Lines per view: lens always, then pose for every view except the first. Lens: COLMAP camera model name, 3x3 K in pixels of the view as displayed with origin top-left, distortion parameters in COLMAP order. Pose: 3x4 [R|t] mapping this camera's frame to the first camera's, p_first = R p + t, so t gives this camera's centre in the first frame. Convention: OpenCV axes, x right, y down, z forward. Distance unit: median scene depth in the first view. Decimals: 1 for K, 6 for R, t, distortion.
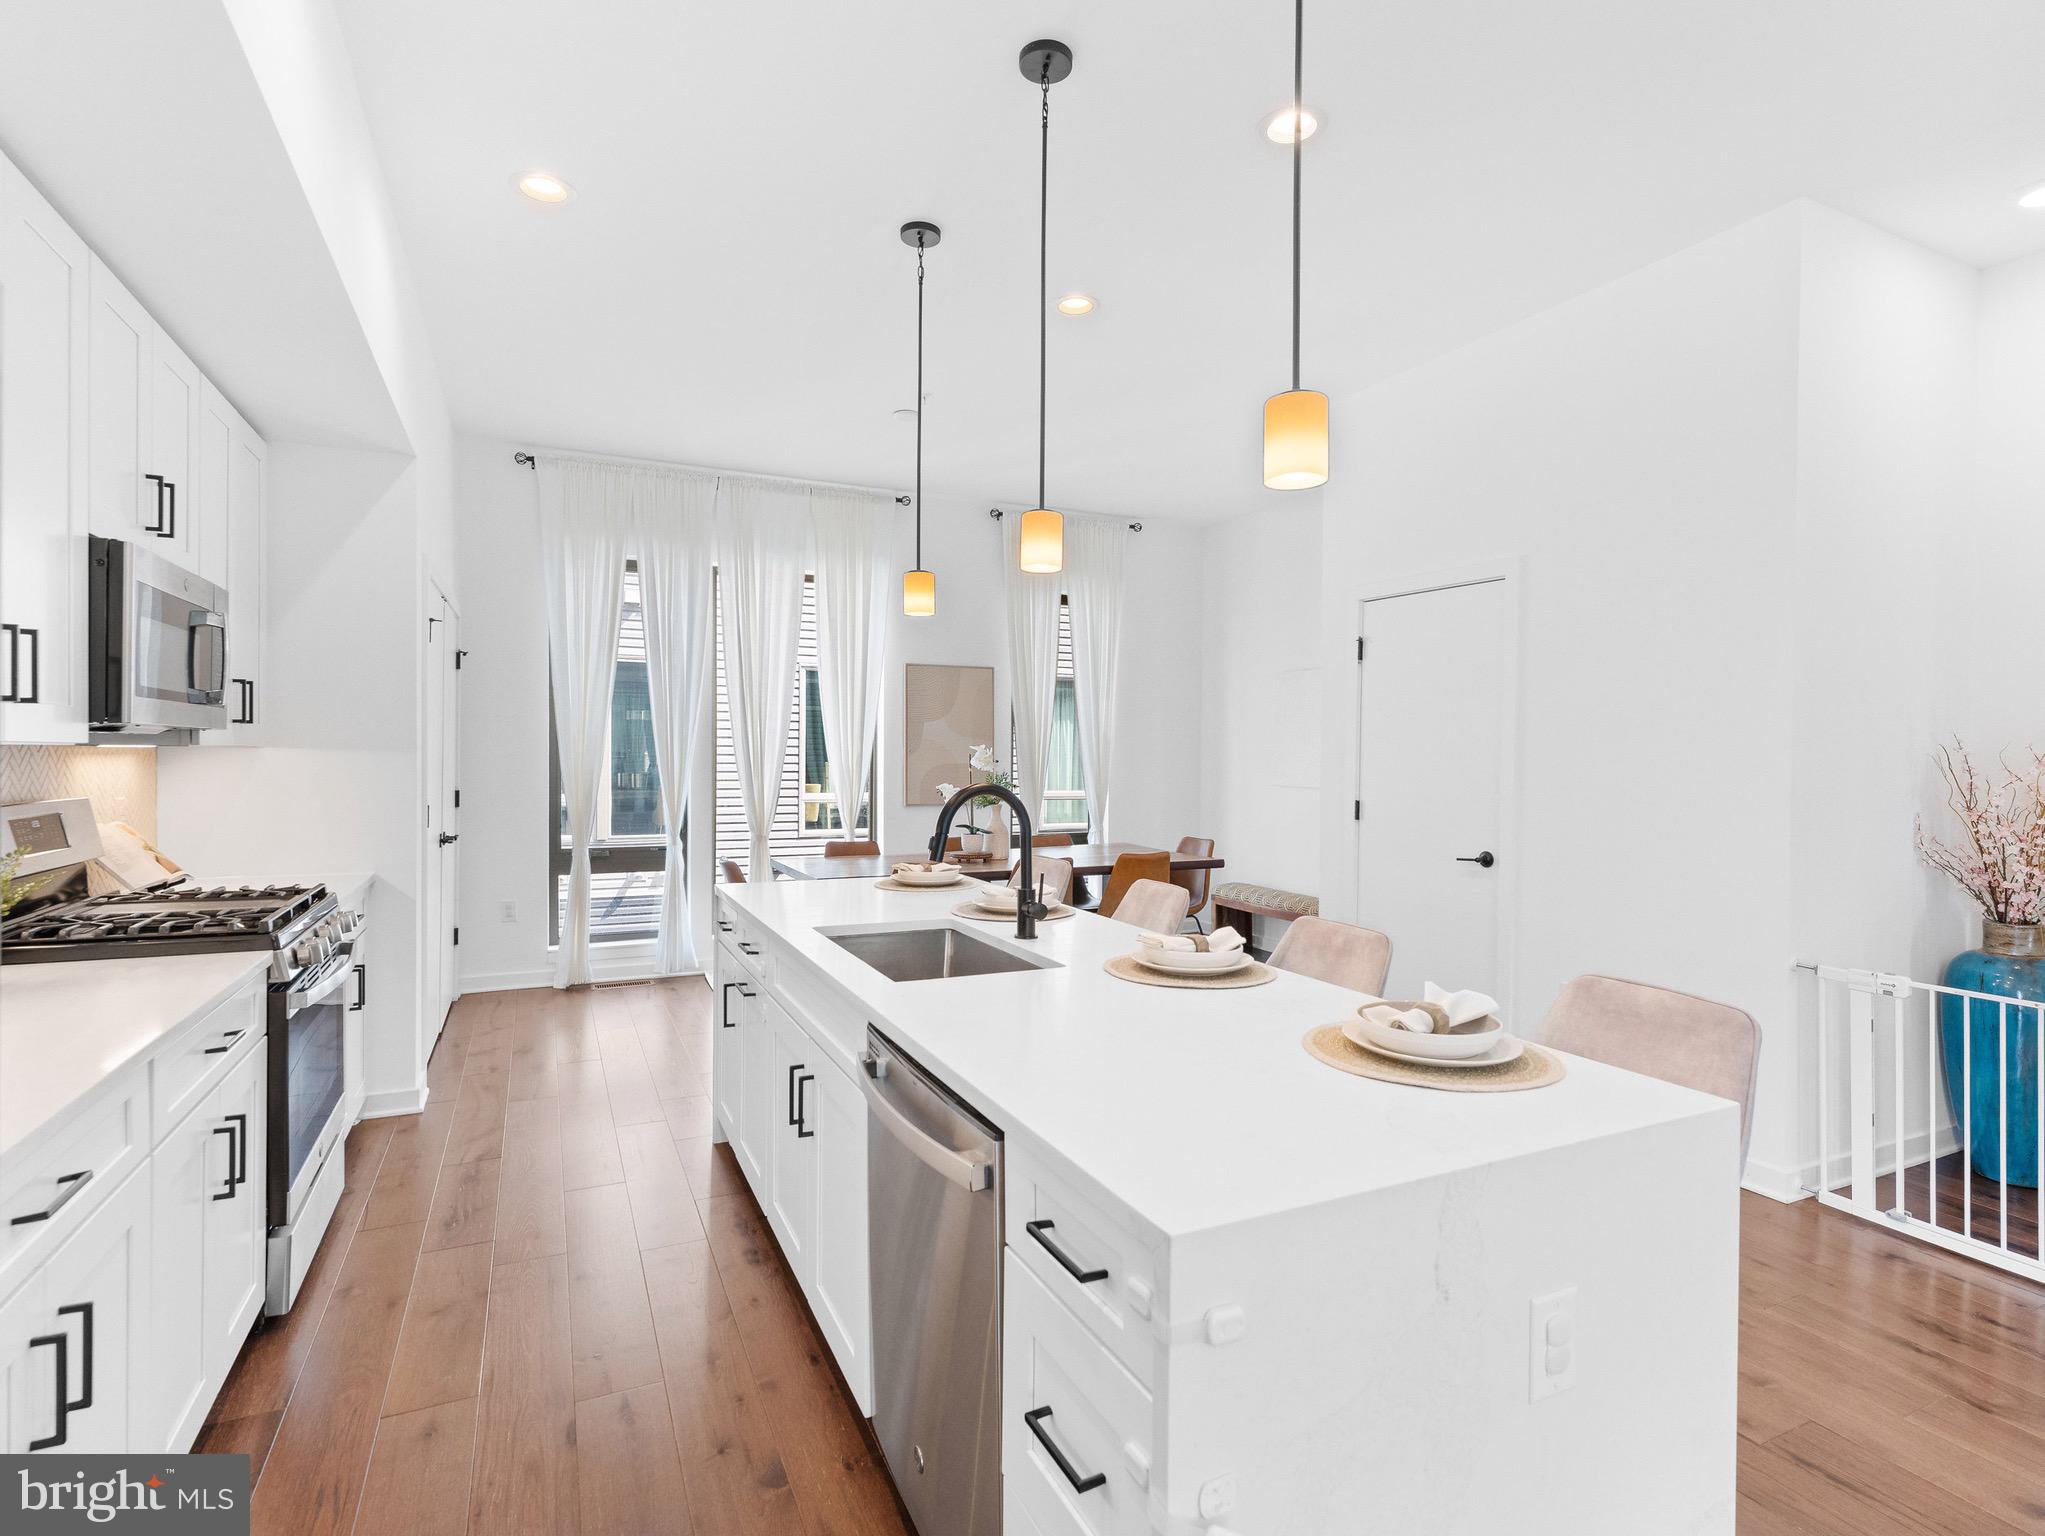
lens RADIAL K [[1011.6, 0, 1011.7], [0, 1011.6, 767.6], [0, 0, 1]] dist [0.002291, 0.000164]
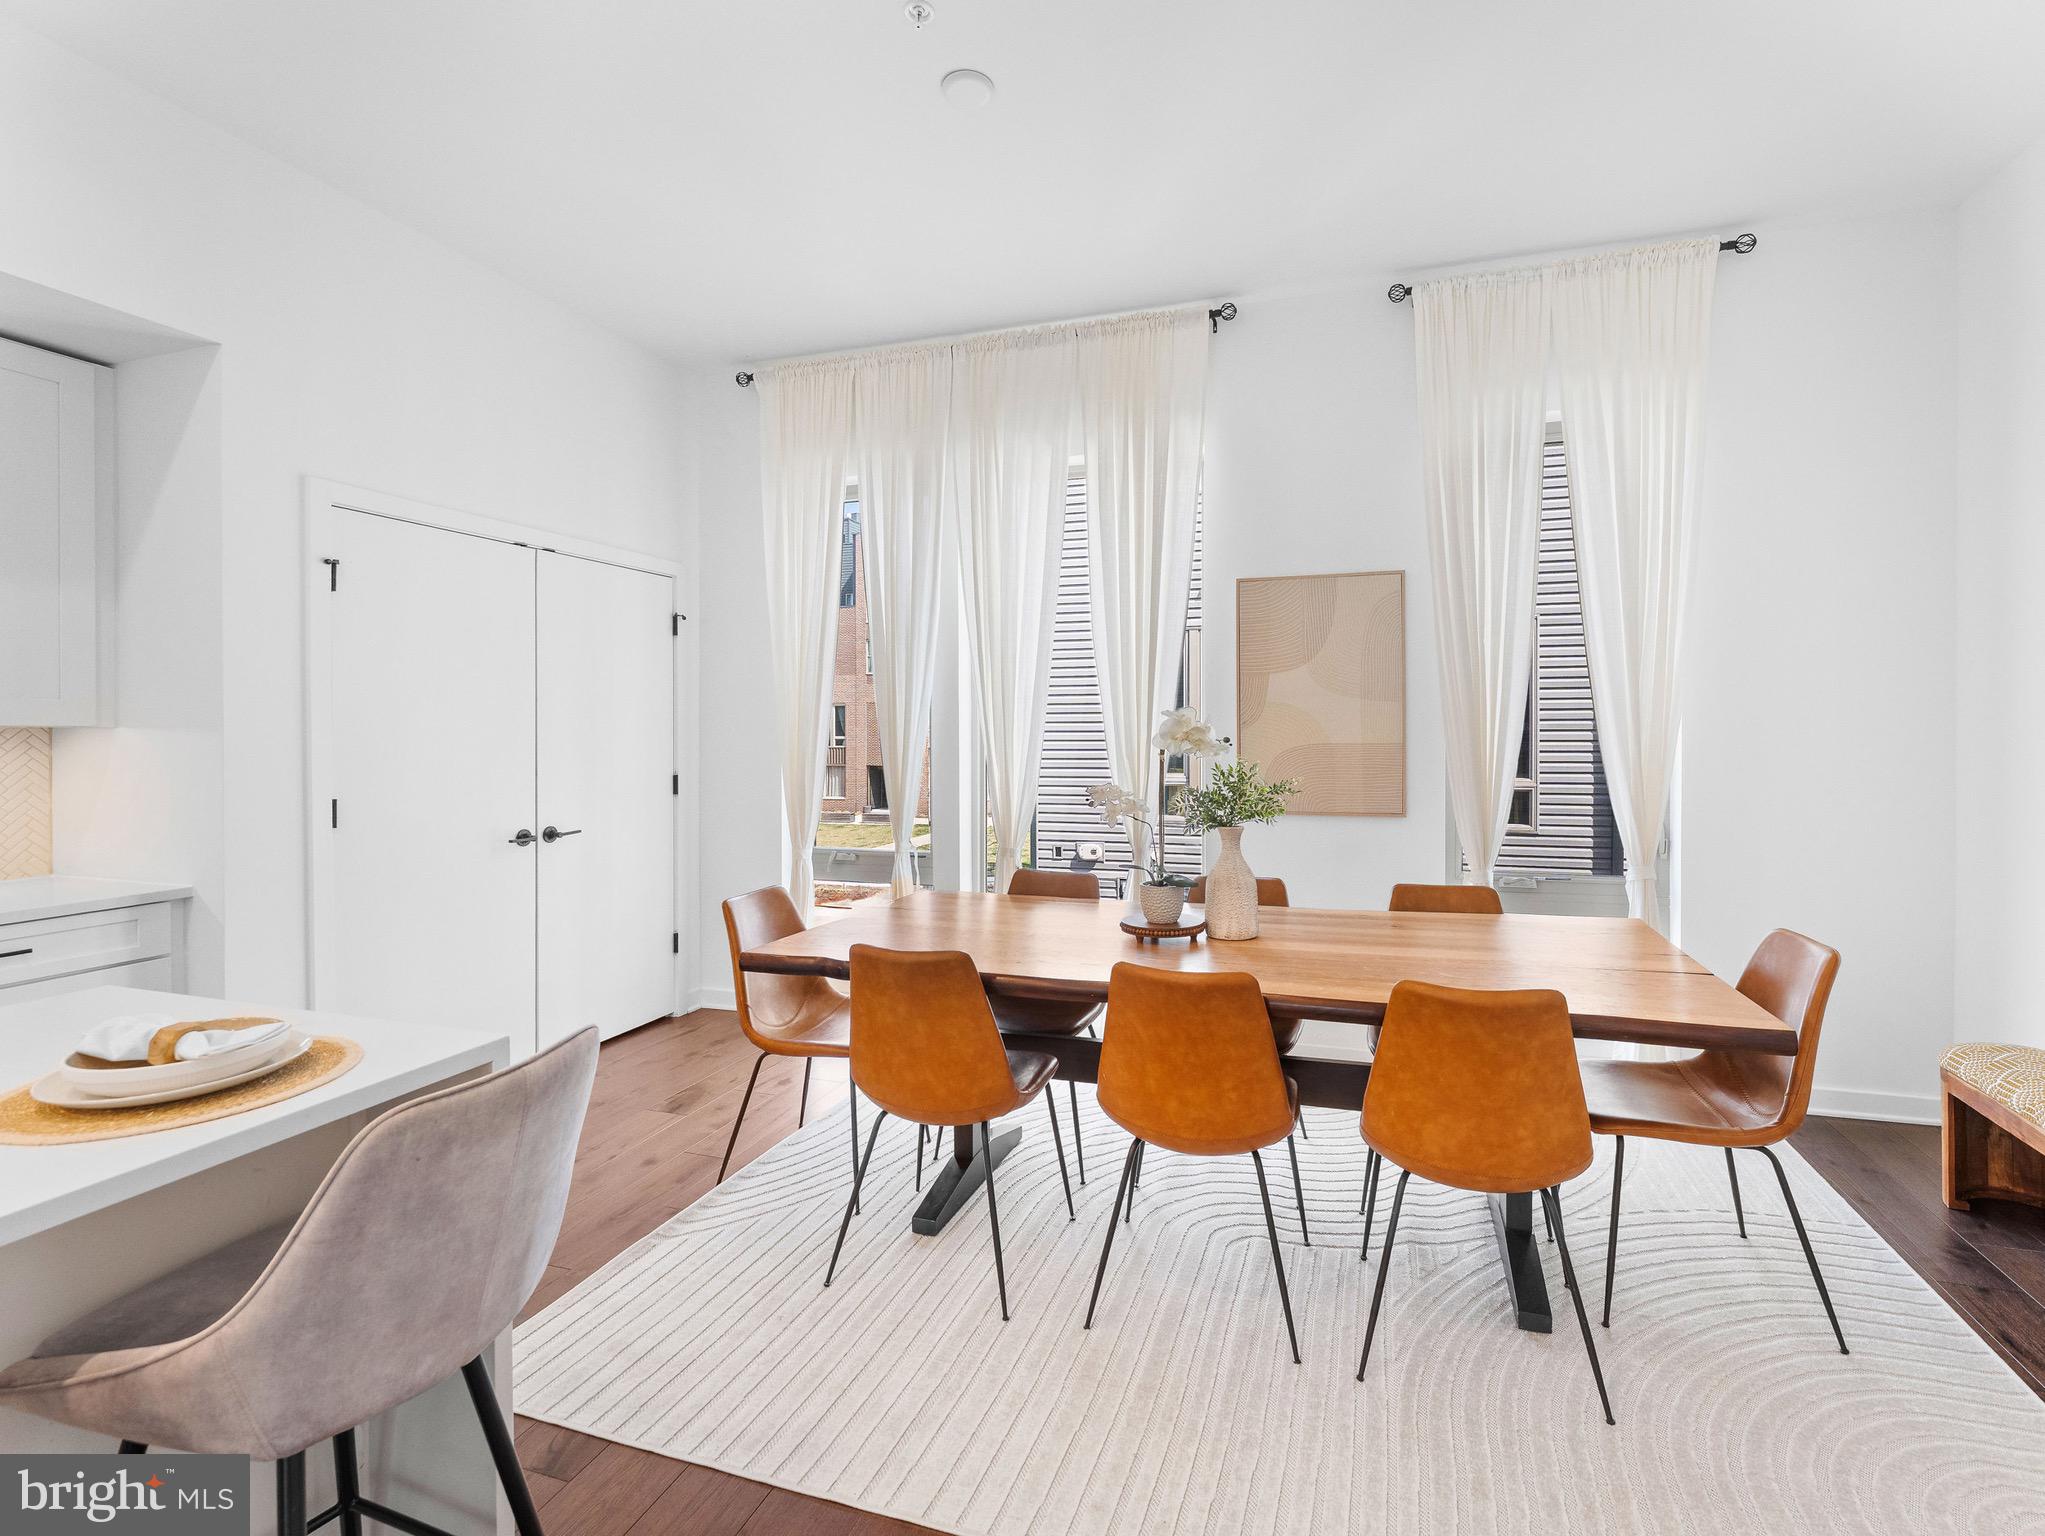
lens RADIAL K [[928.7, 0, 1062.0], [0, 928.7, 744.4], [0, 0, 1]] dist [-0.009063, 0.001461]
pose [[0.745798, 0.000414, -0.666172, 0.413973], [-0.000211, 1.000000, 0.000385, -0.006575], [0.666172, -0.000147, 0.745798, 1.105812]]
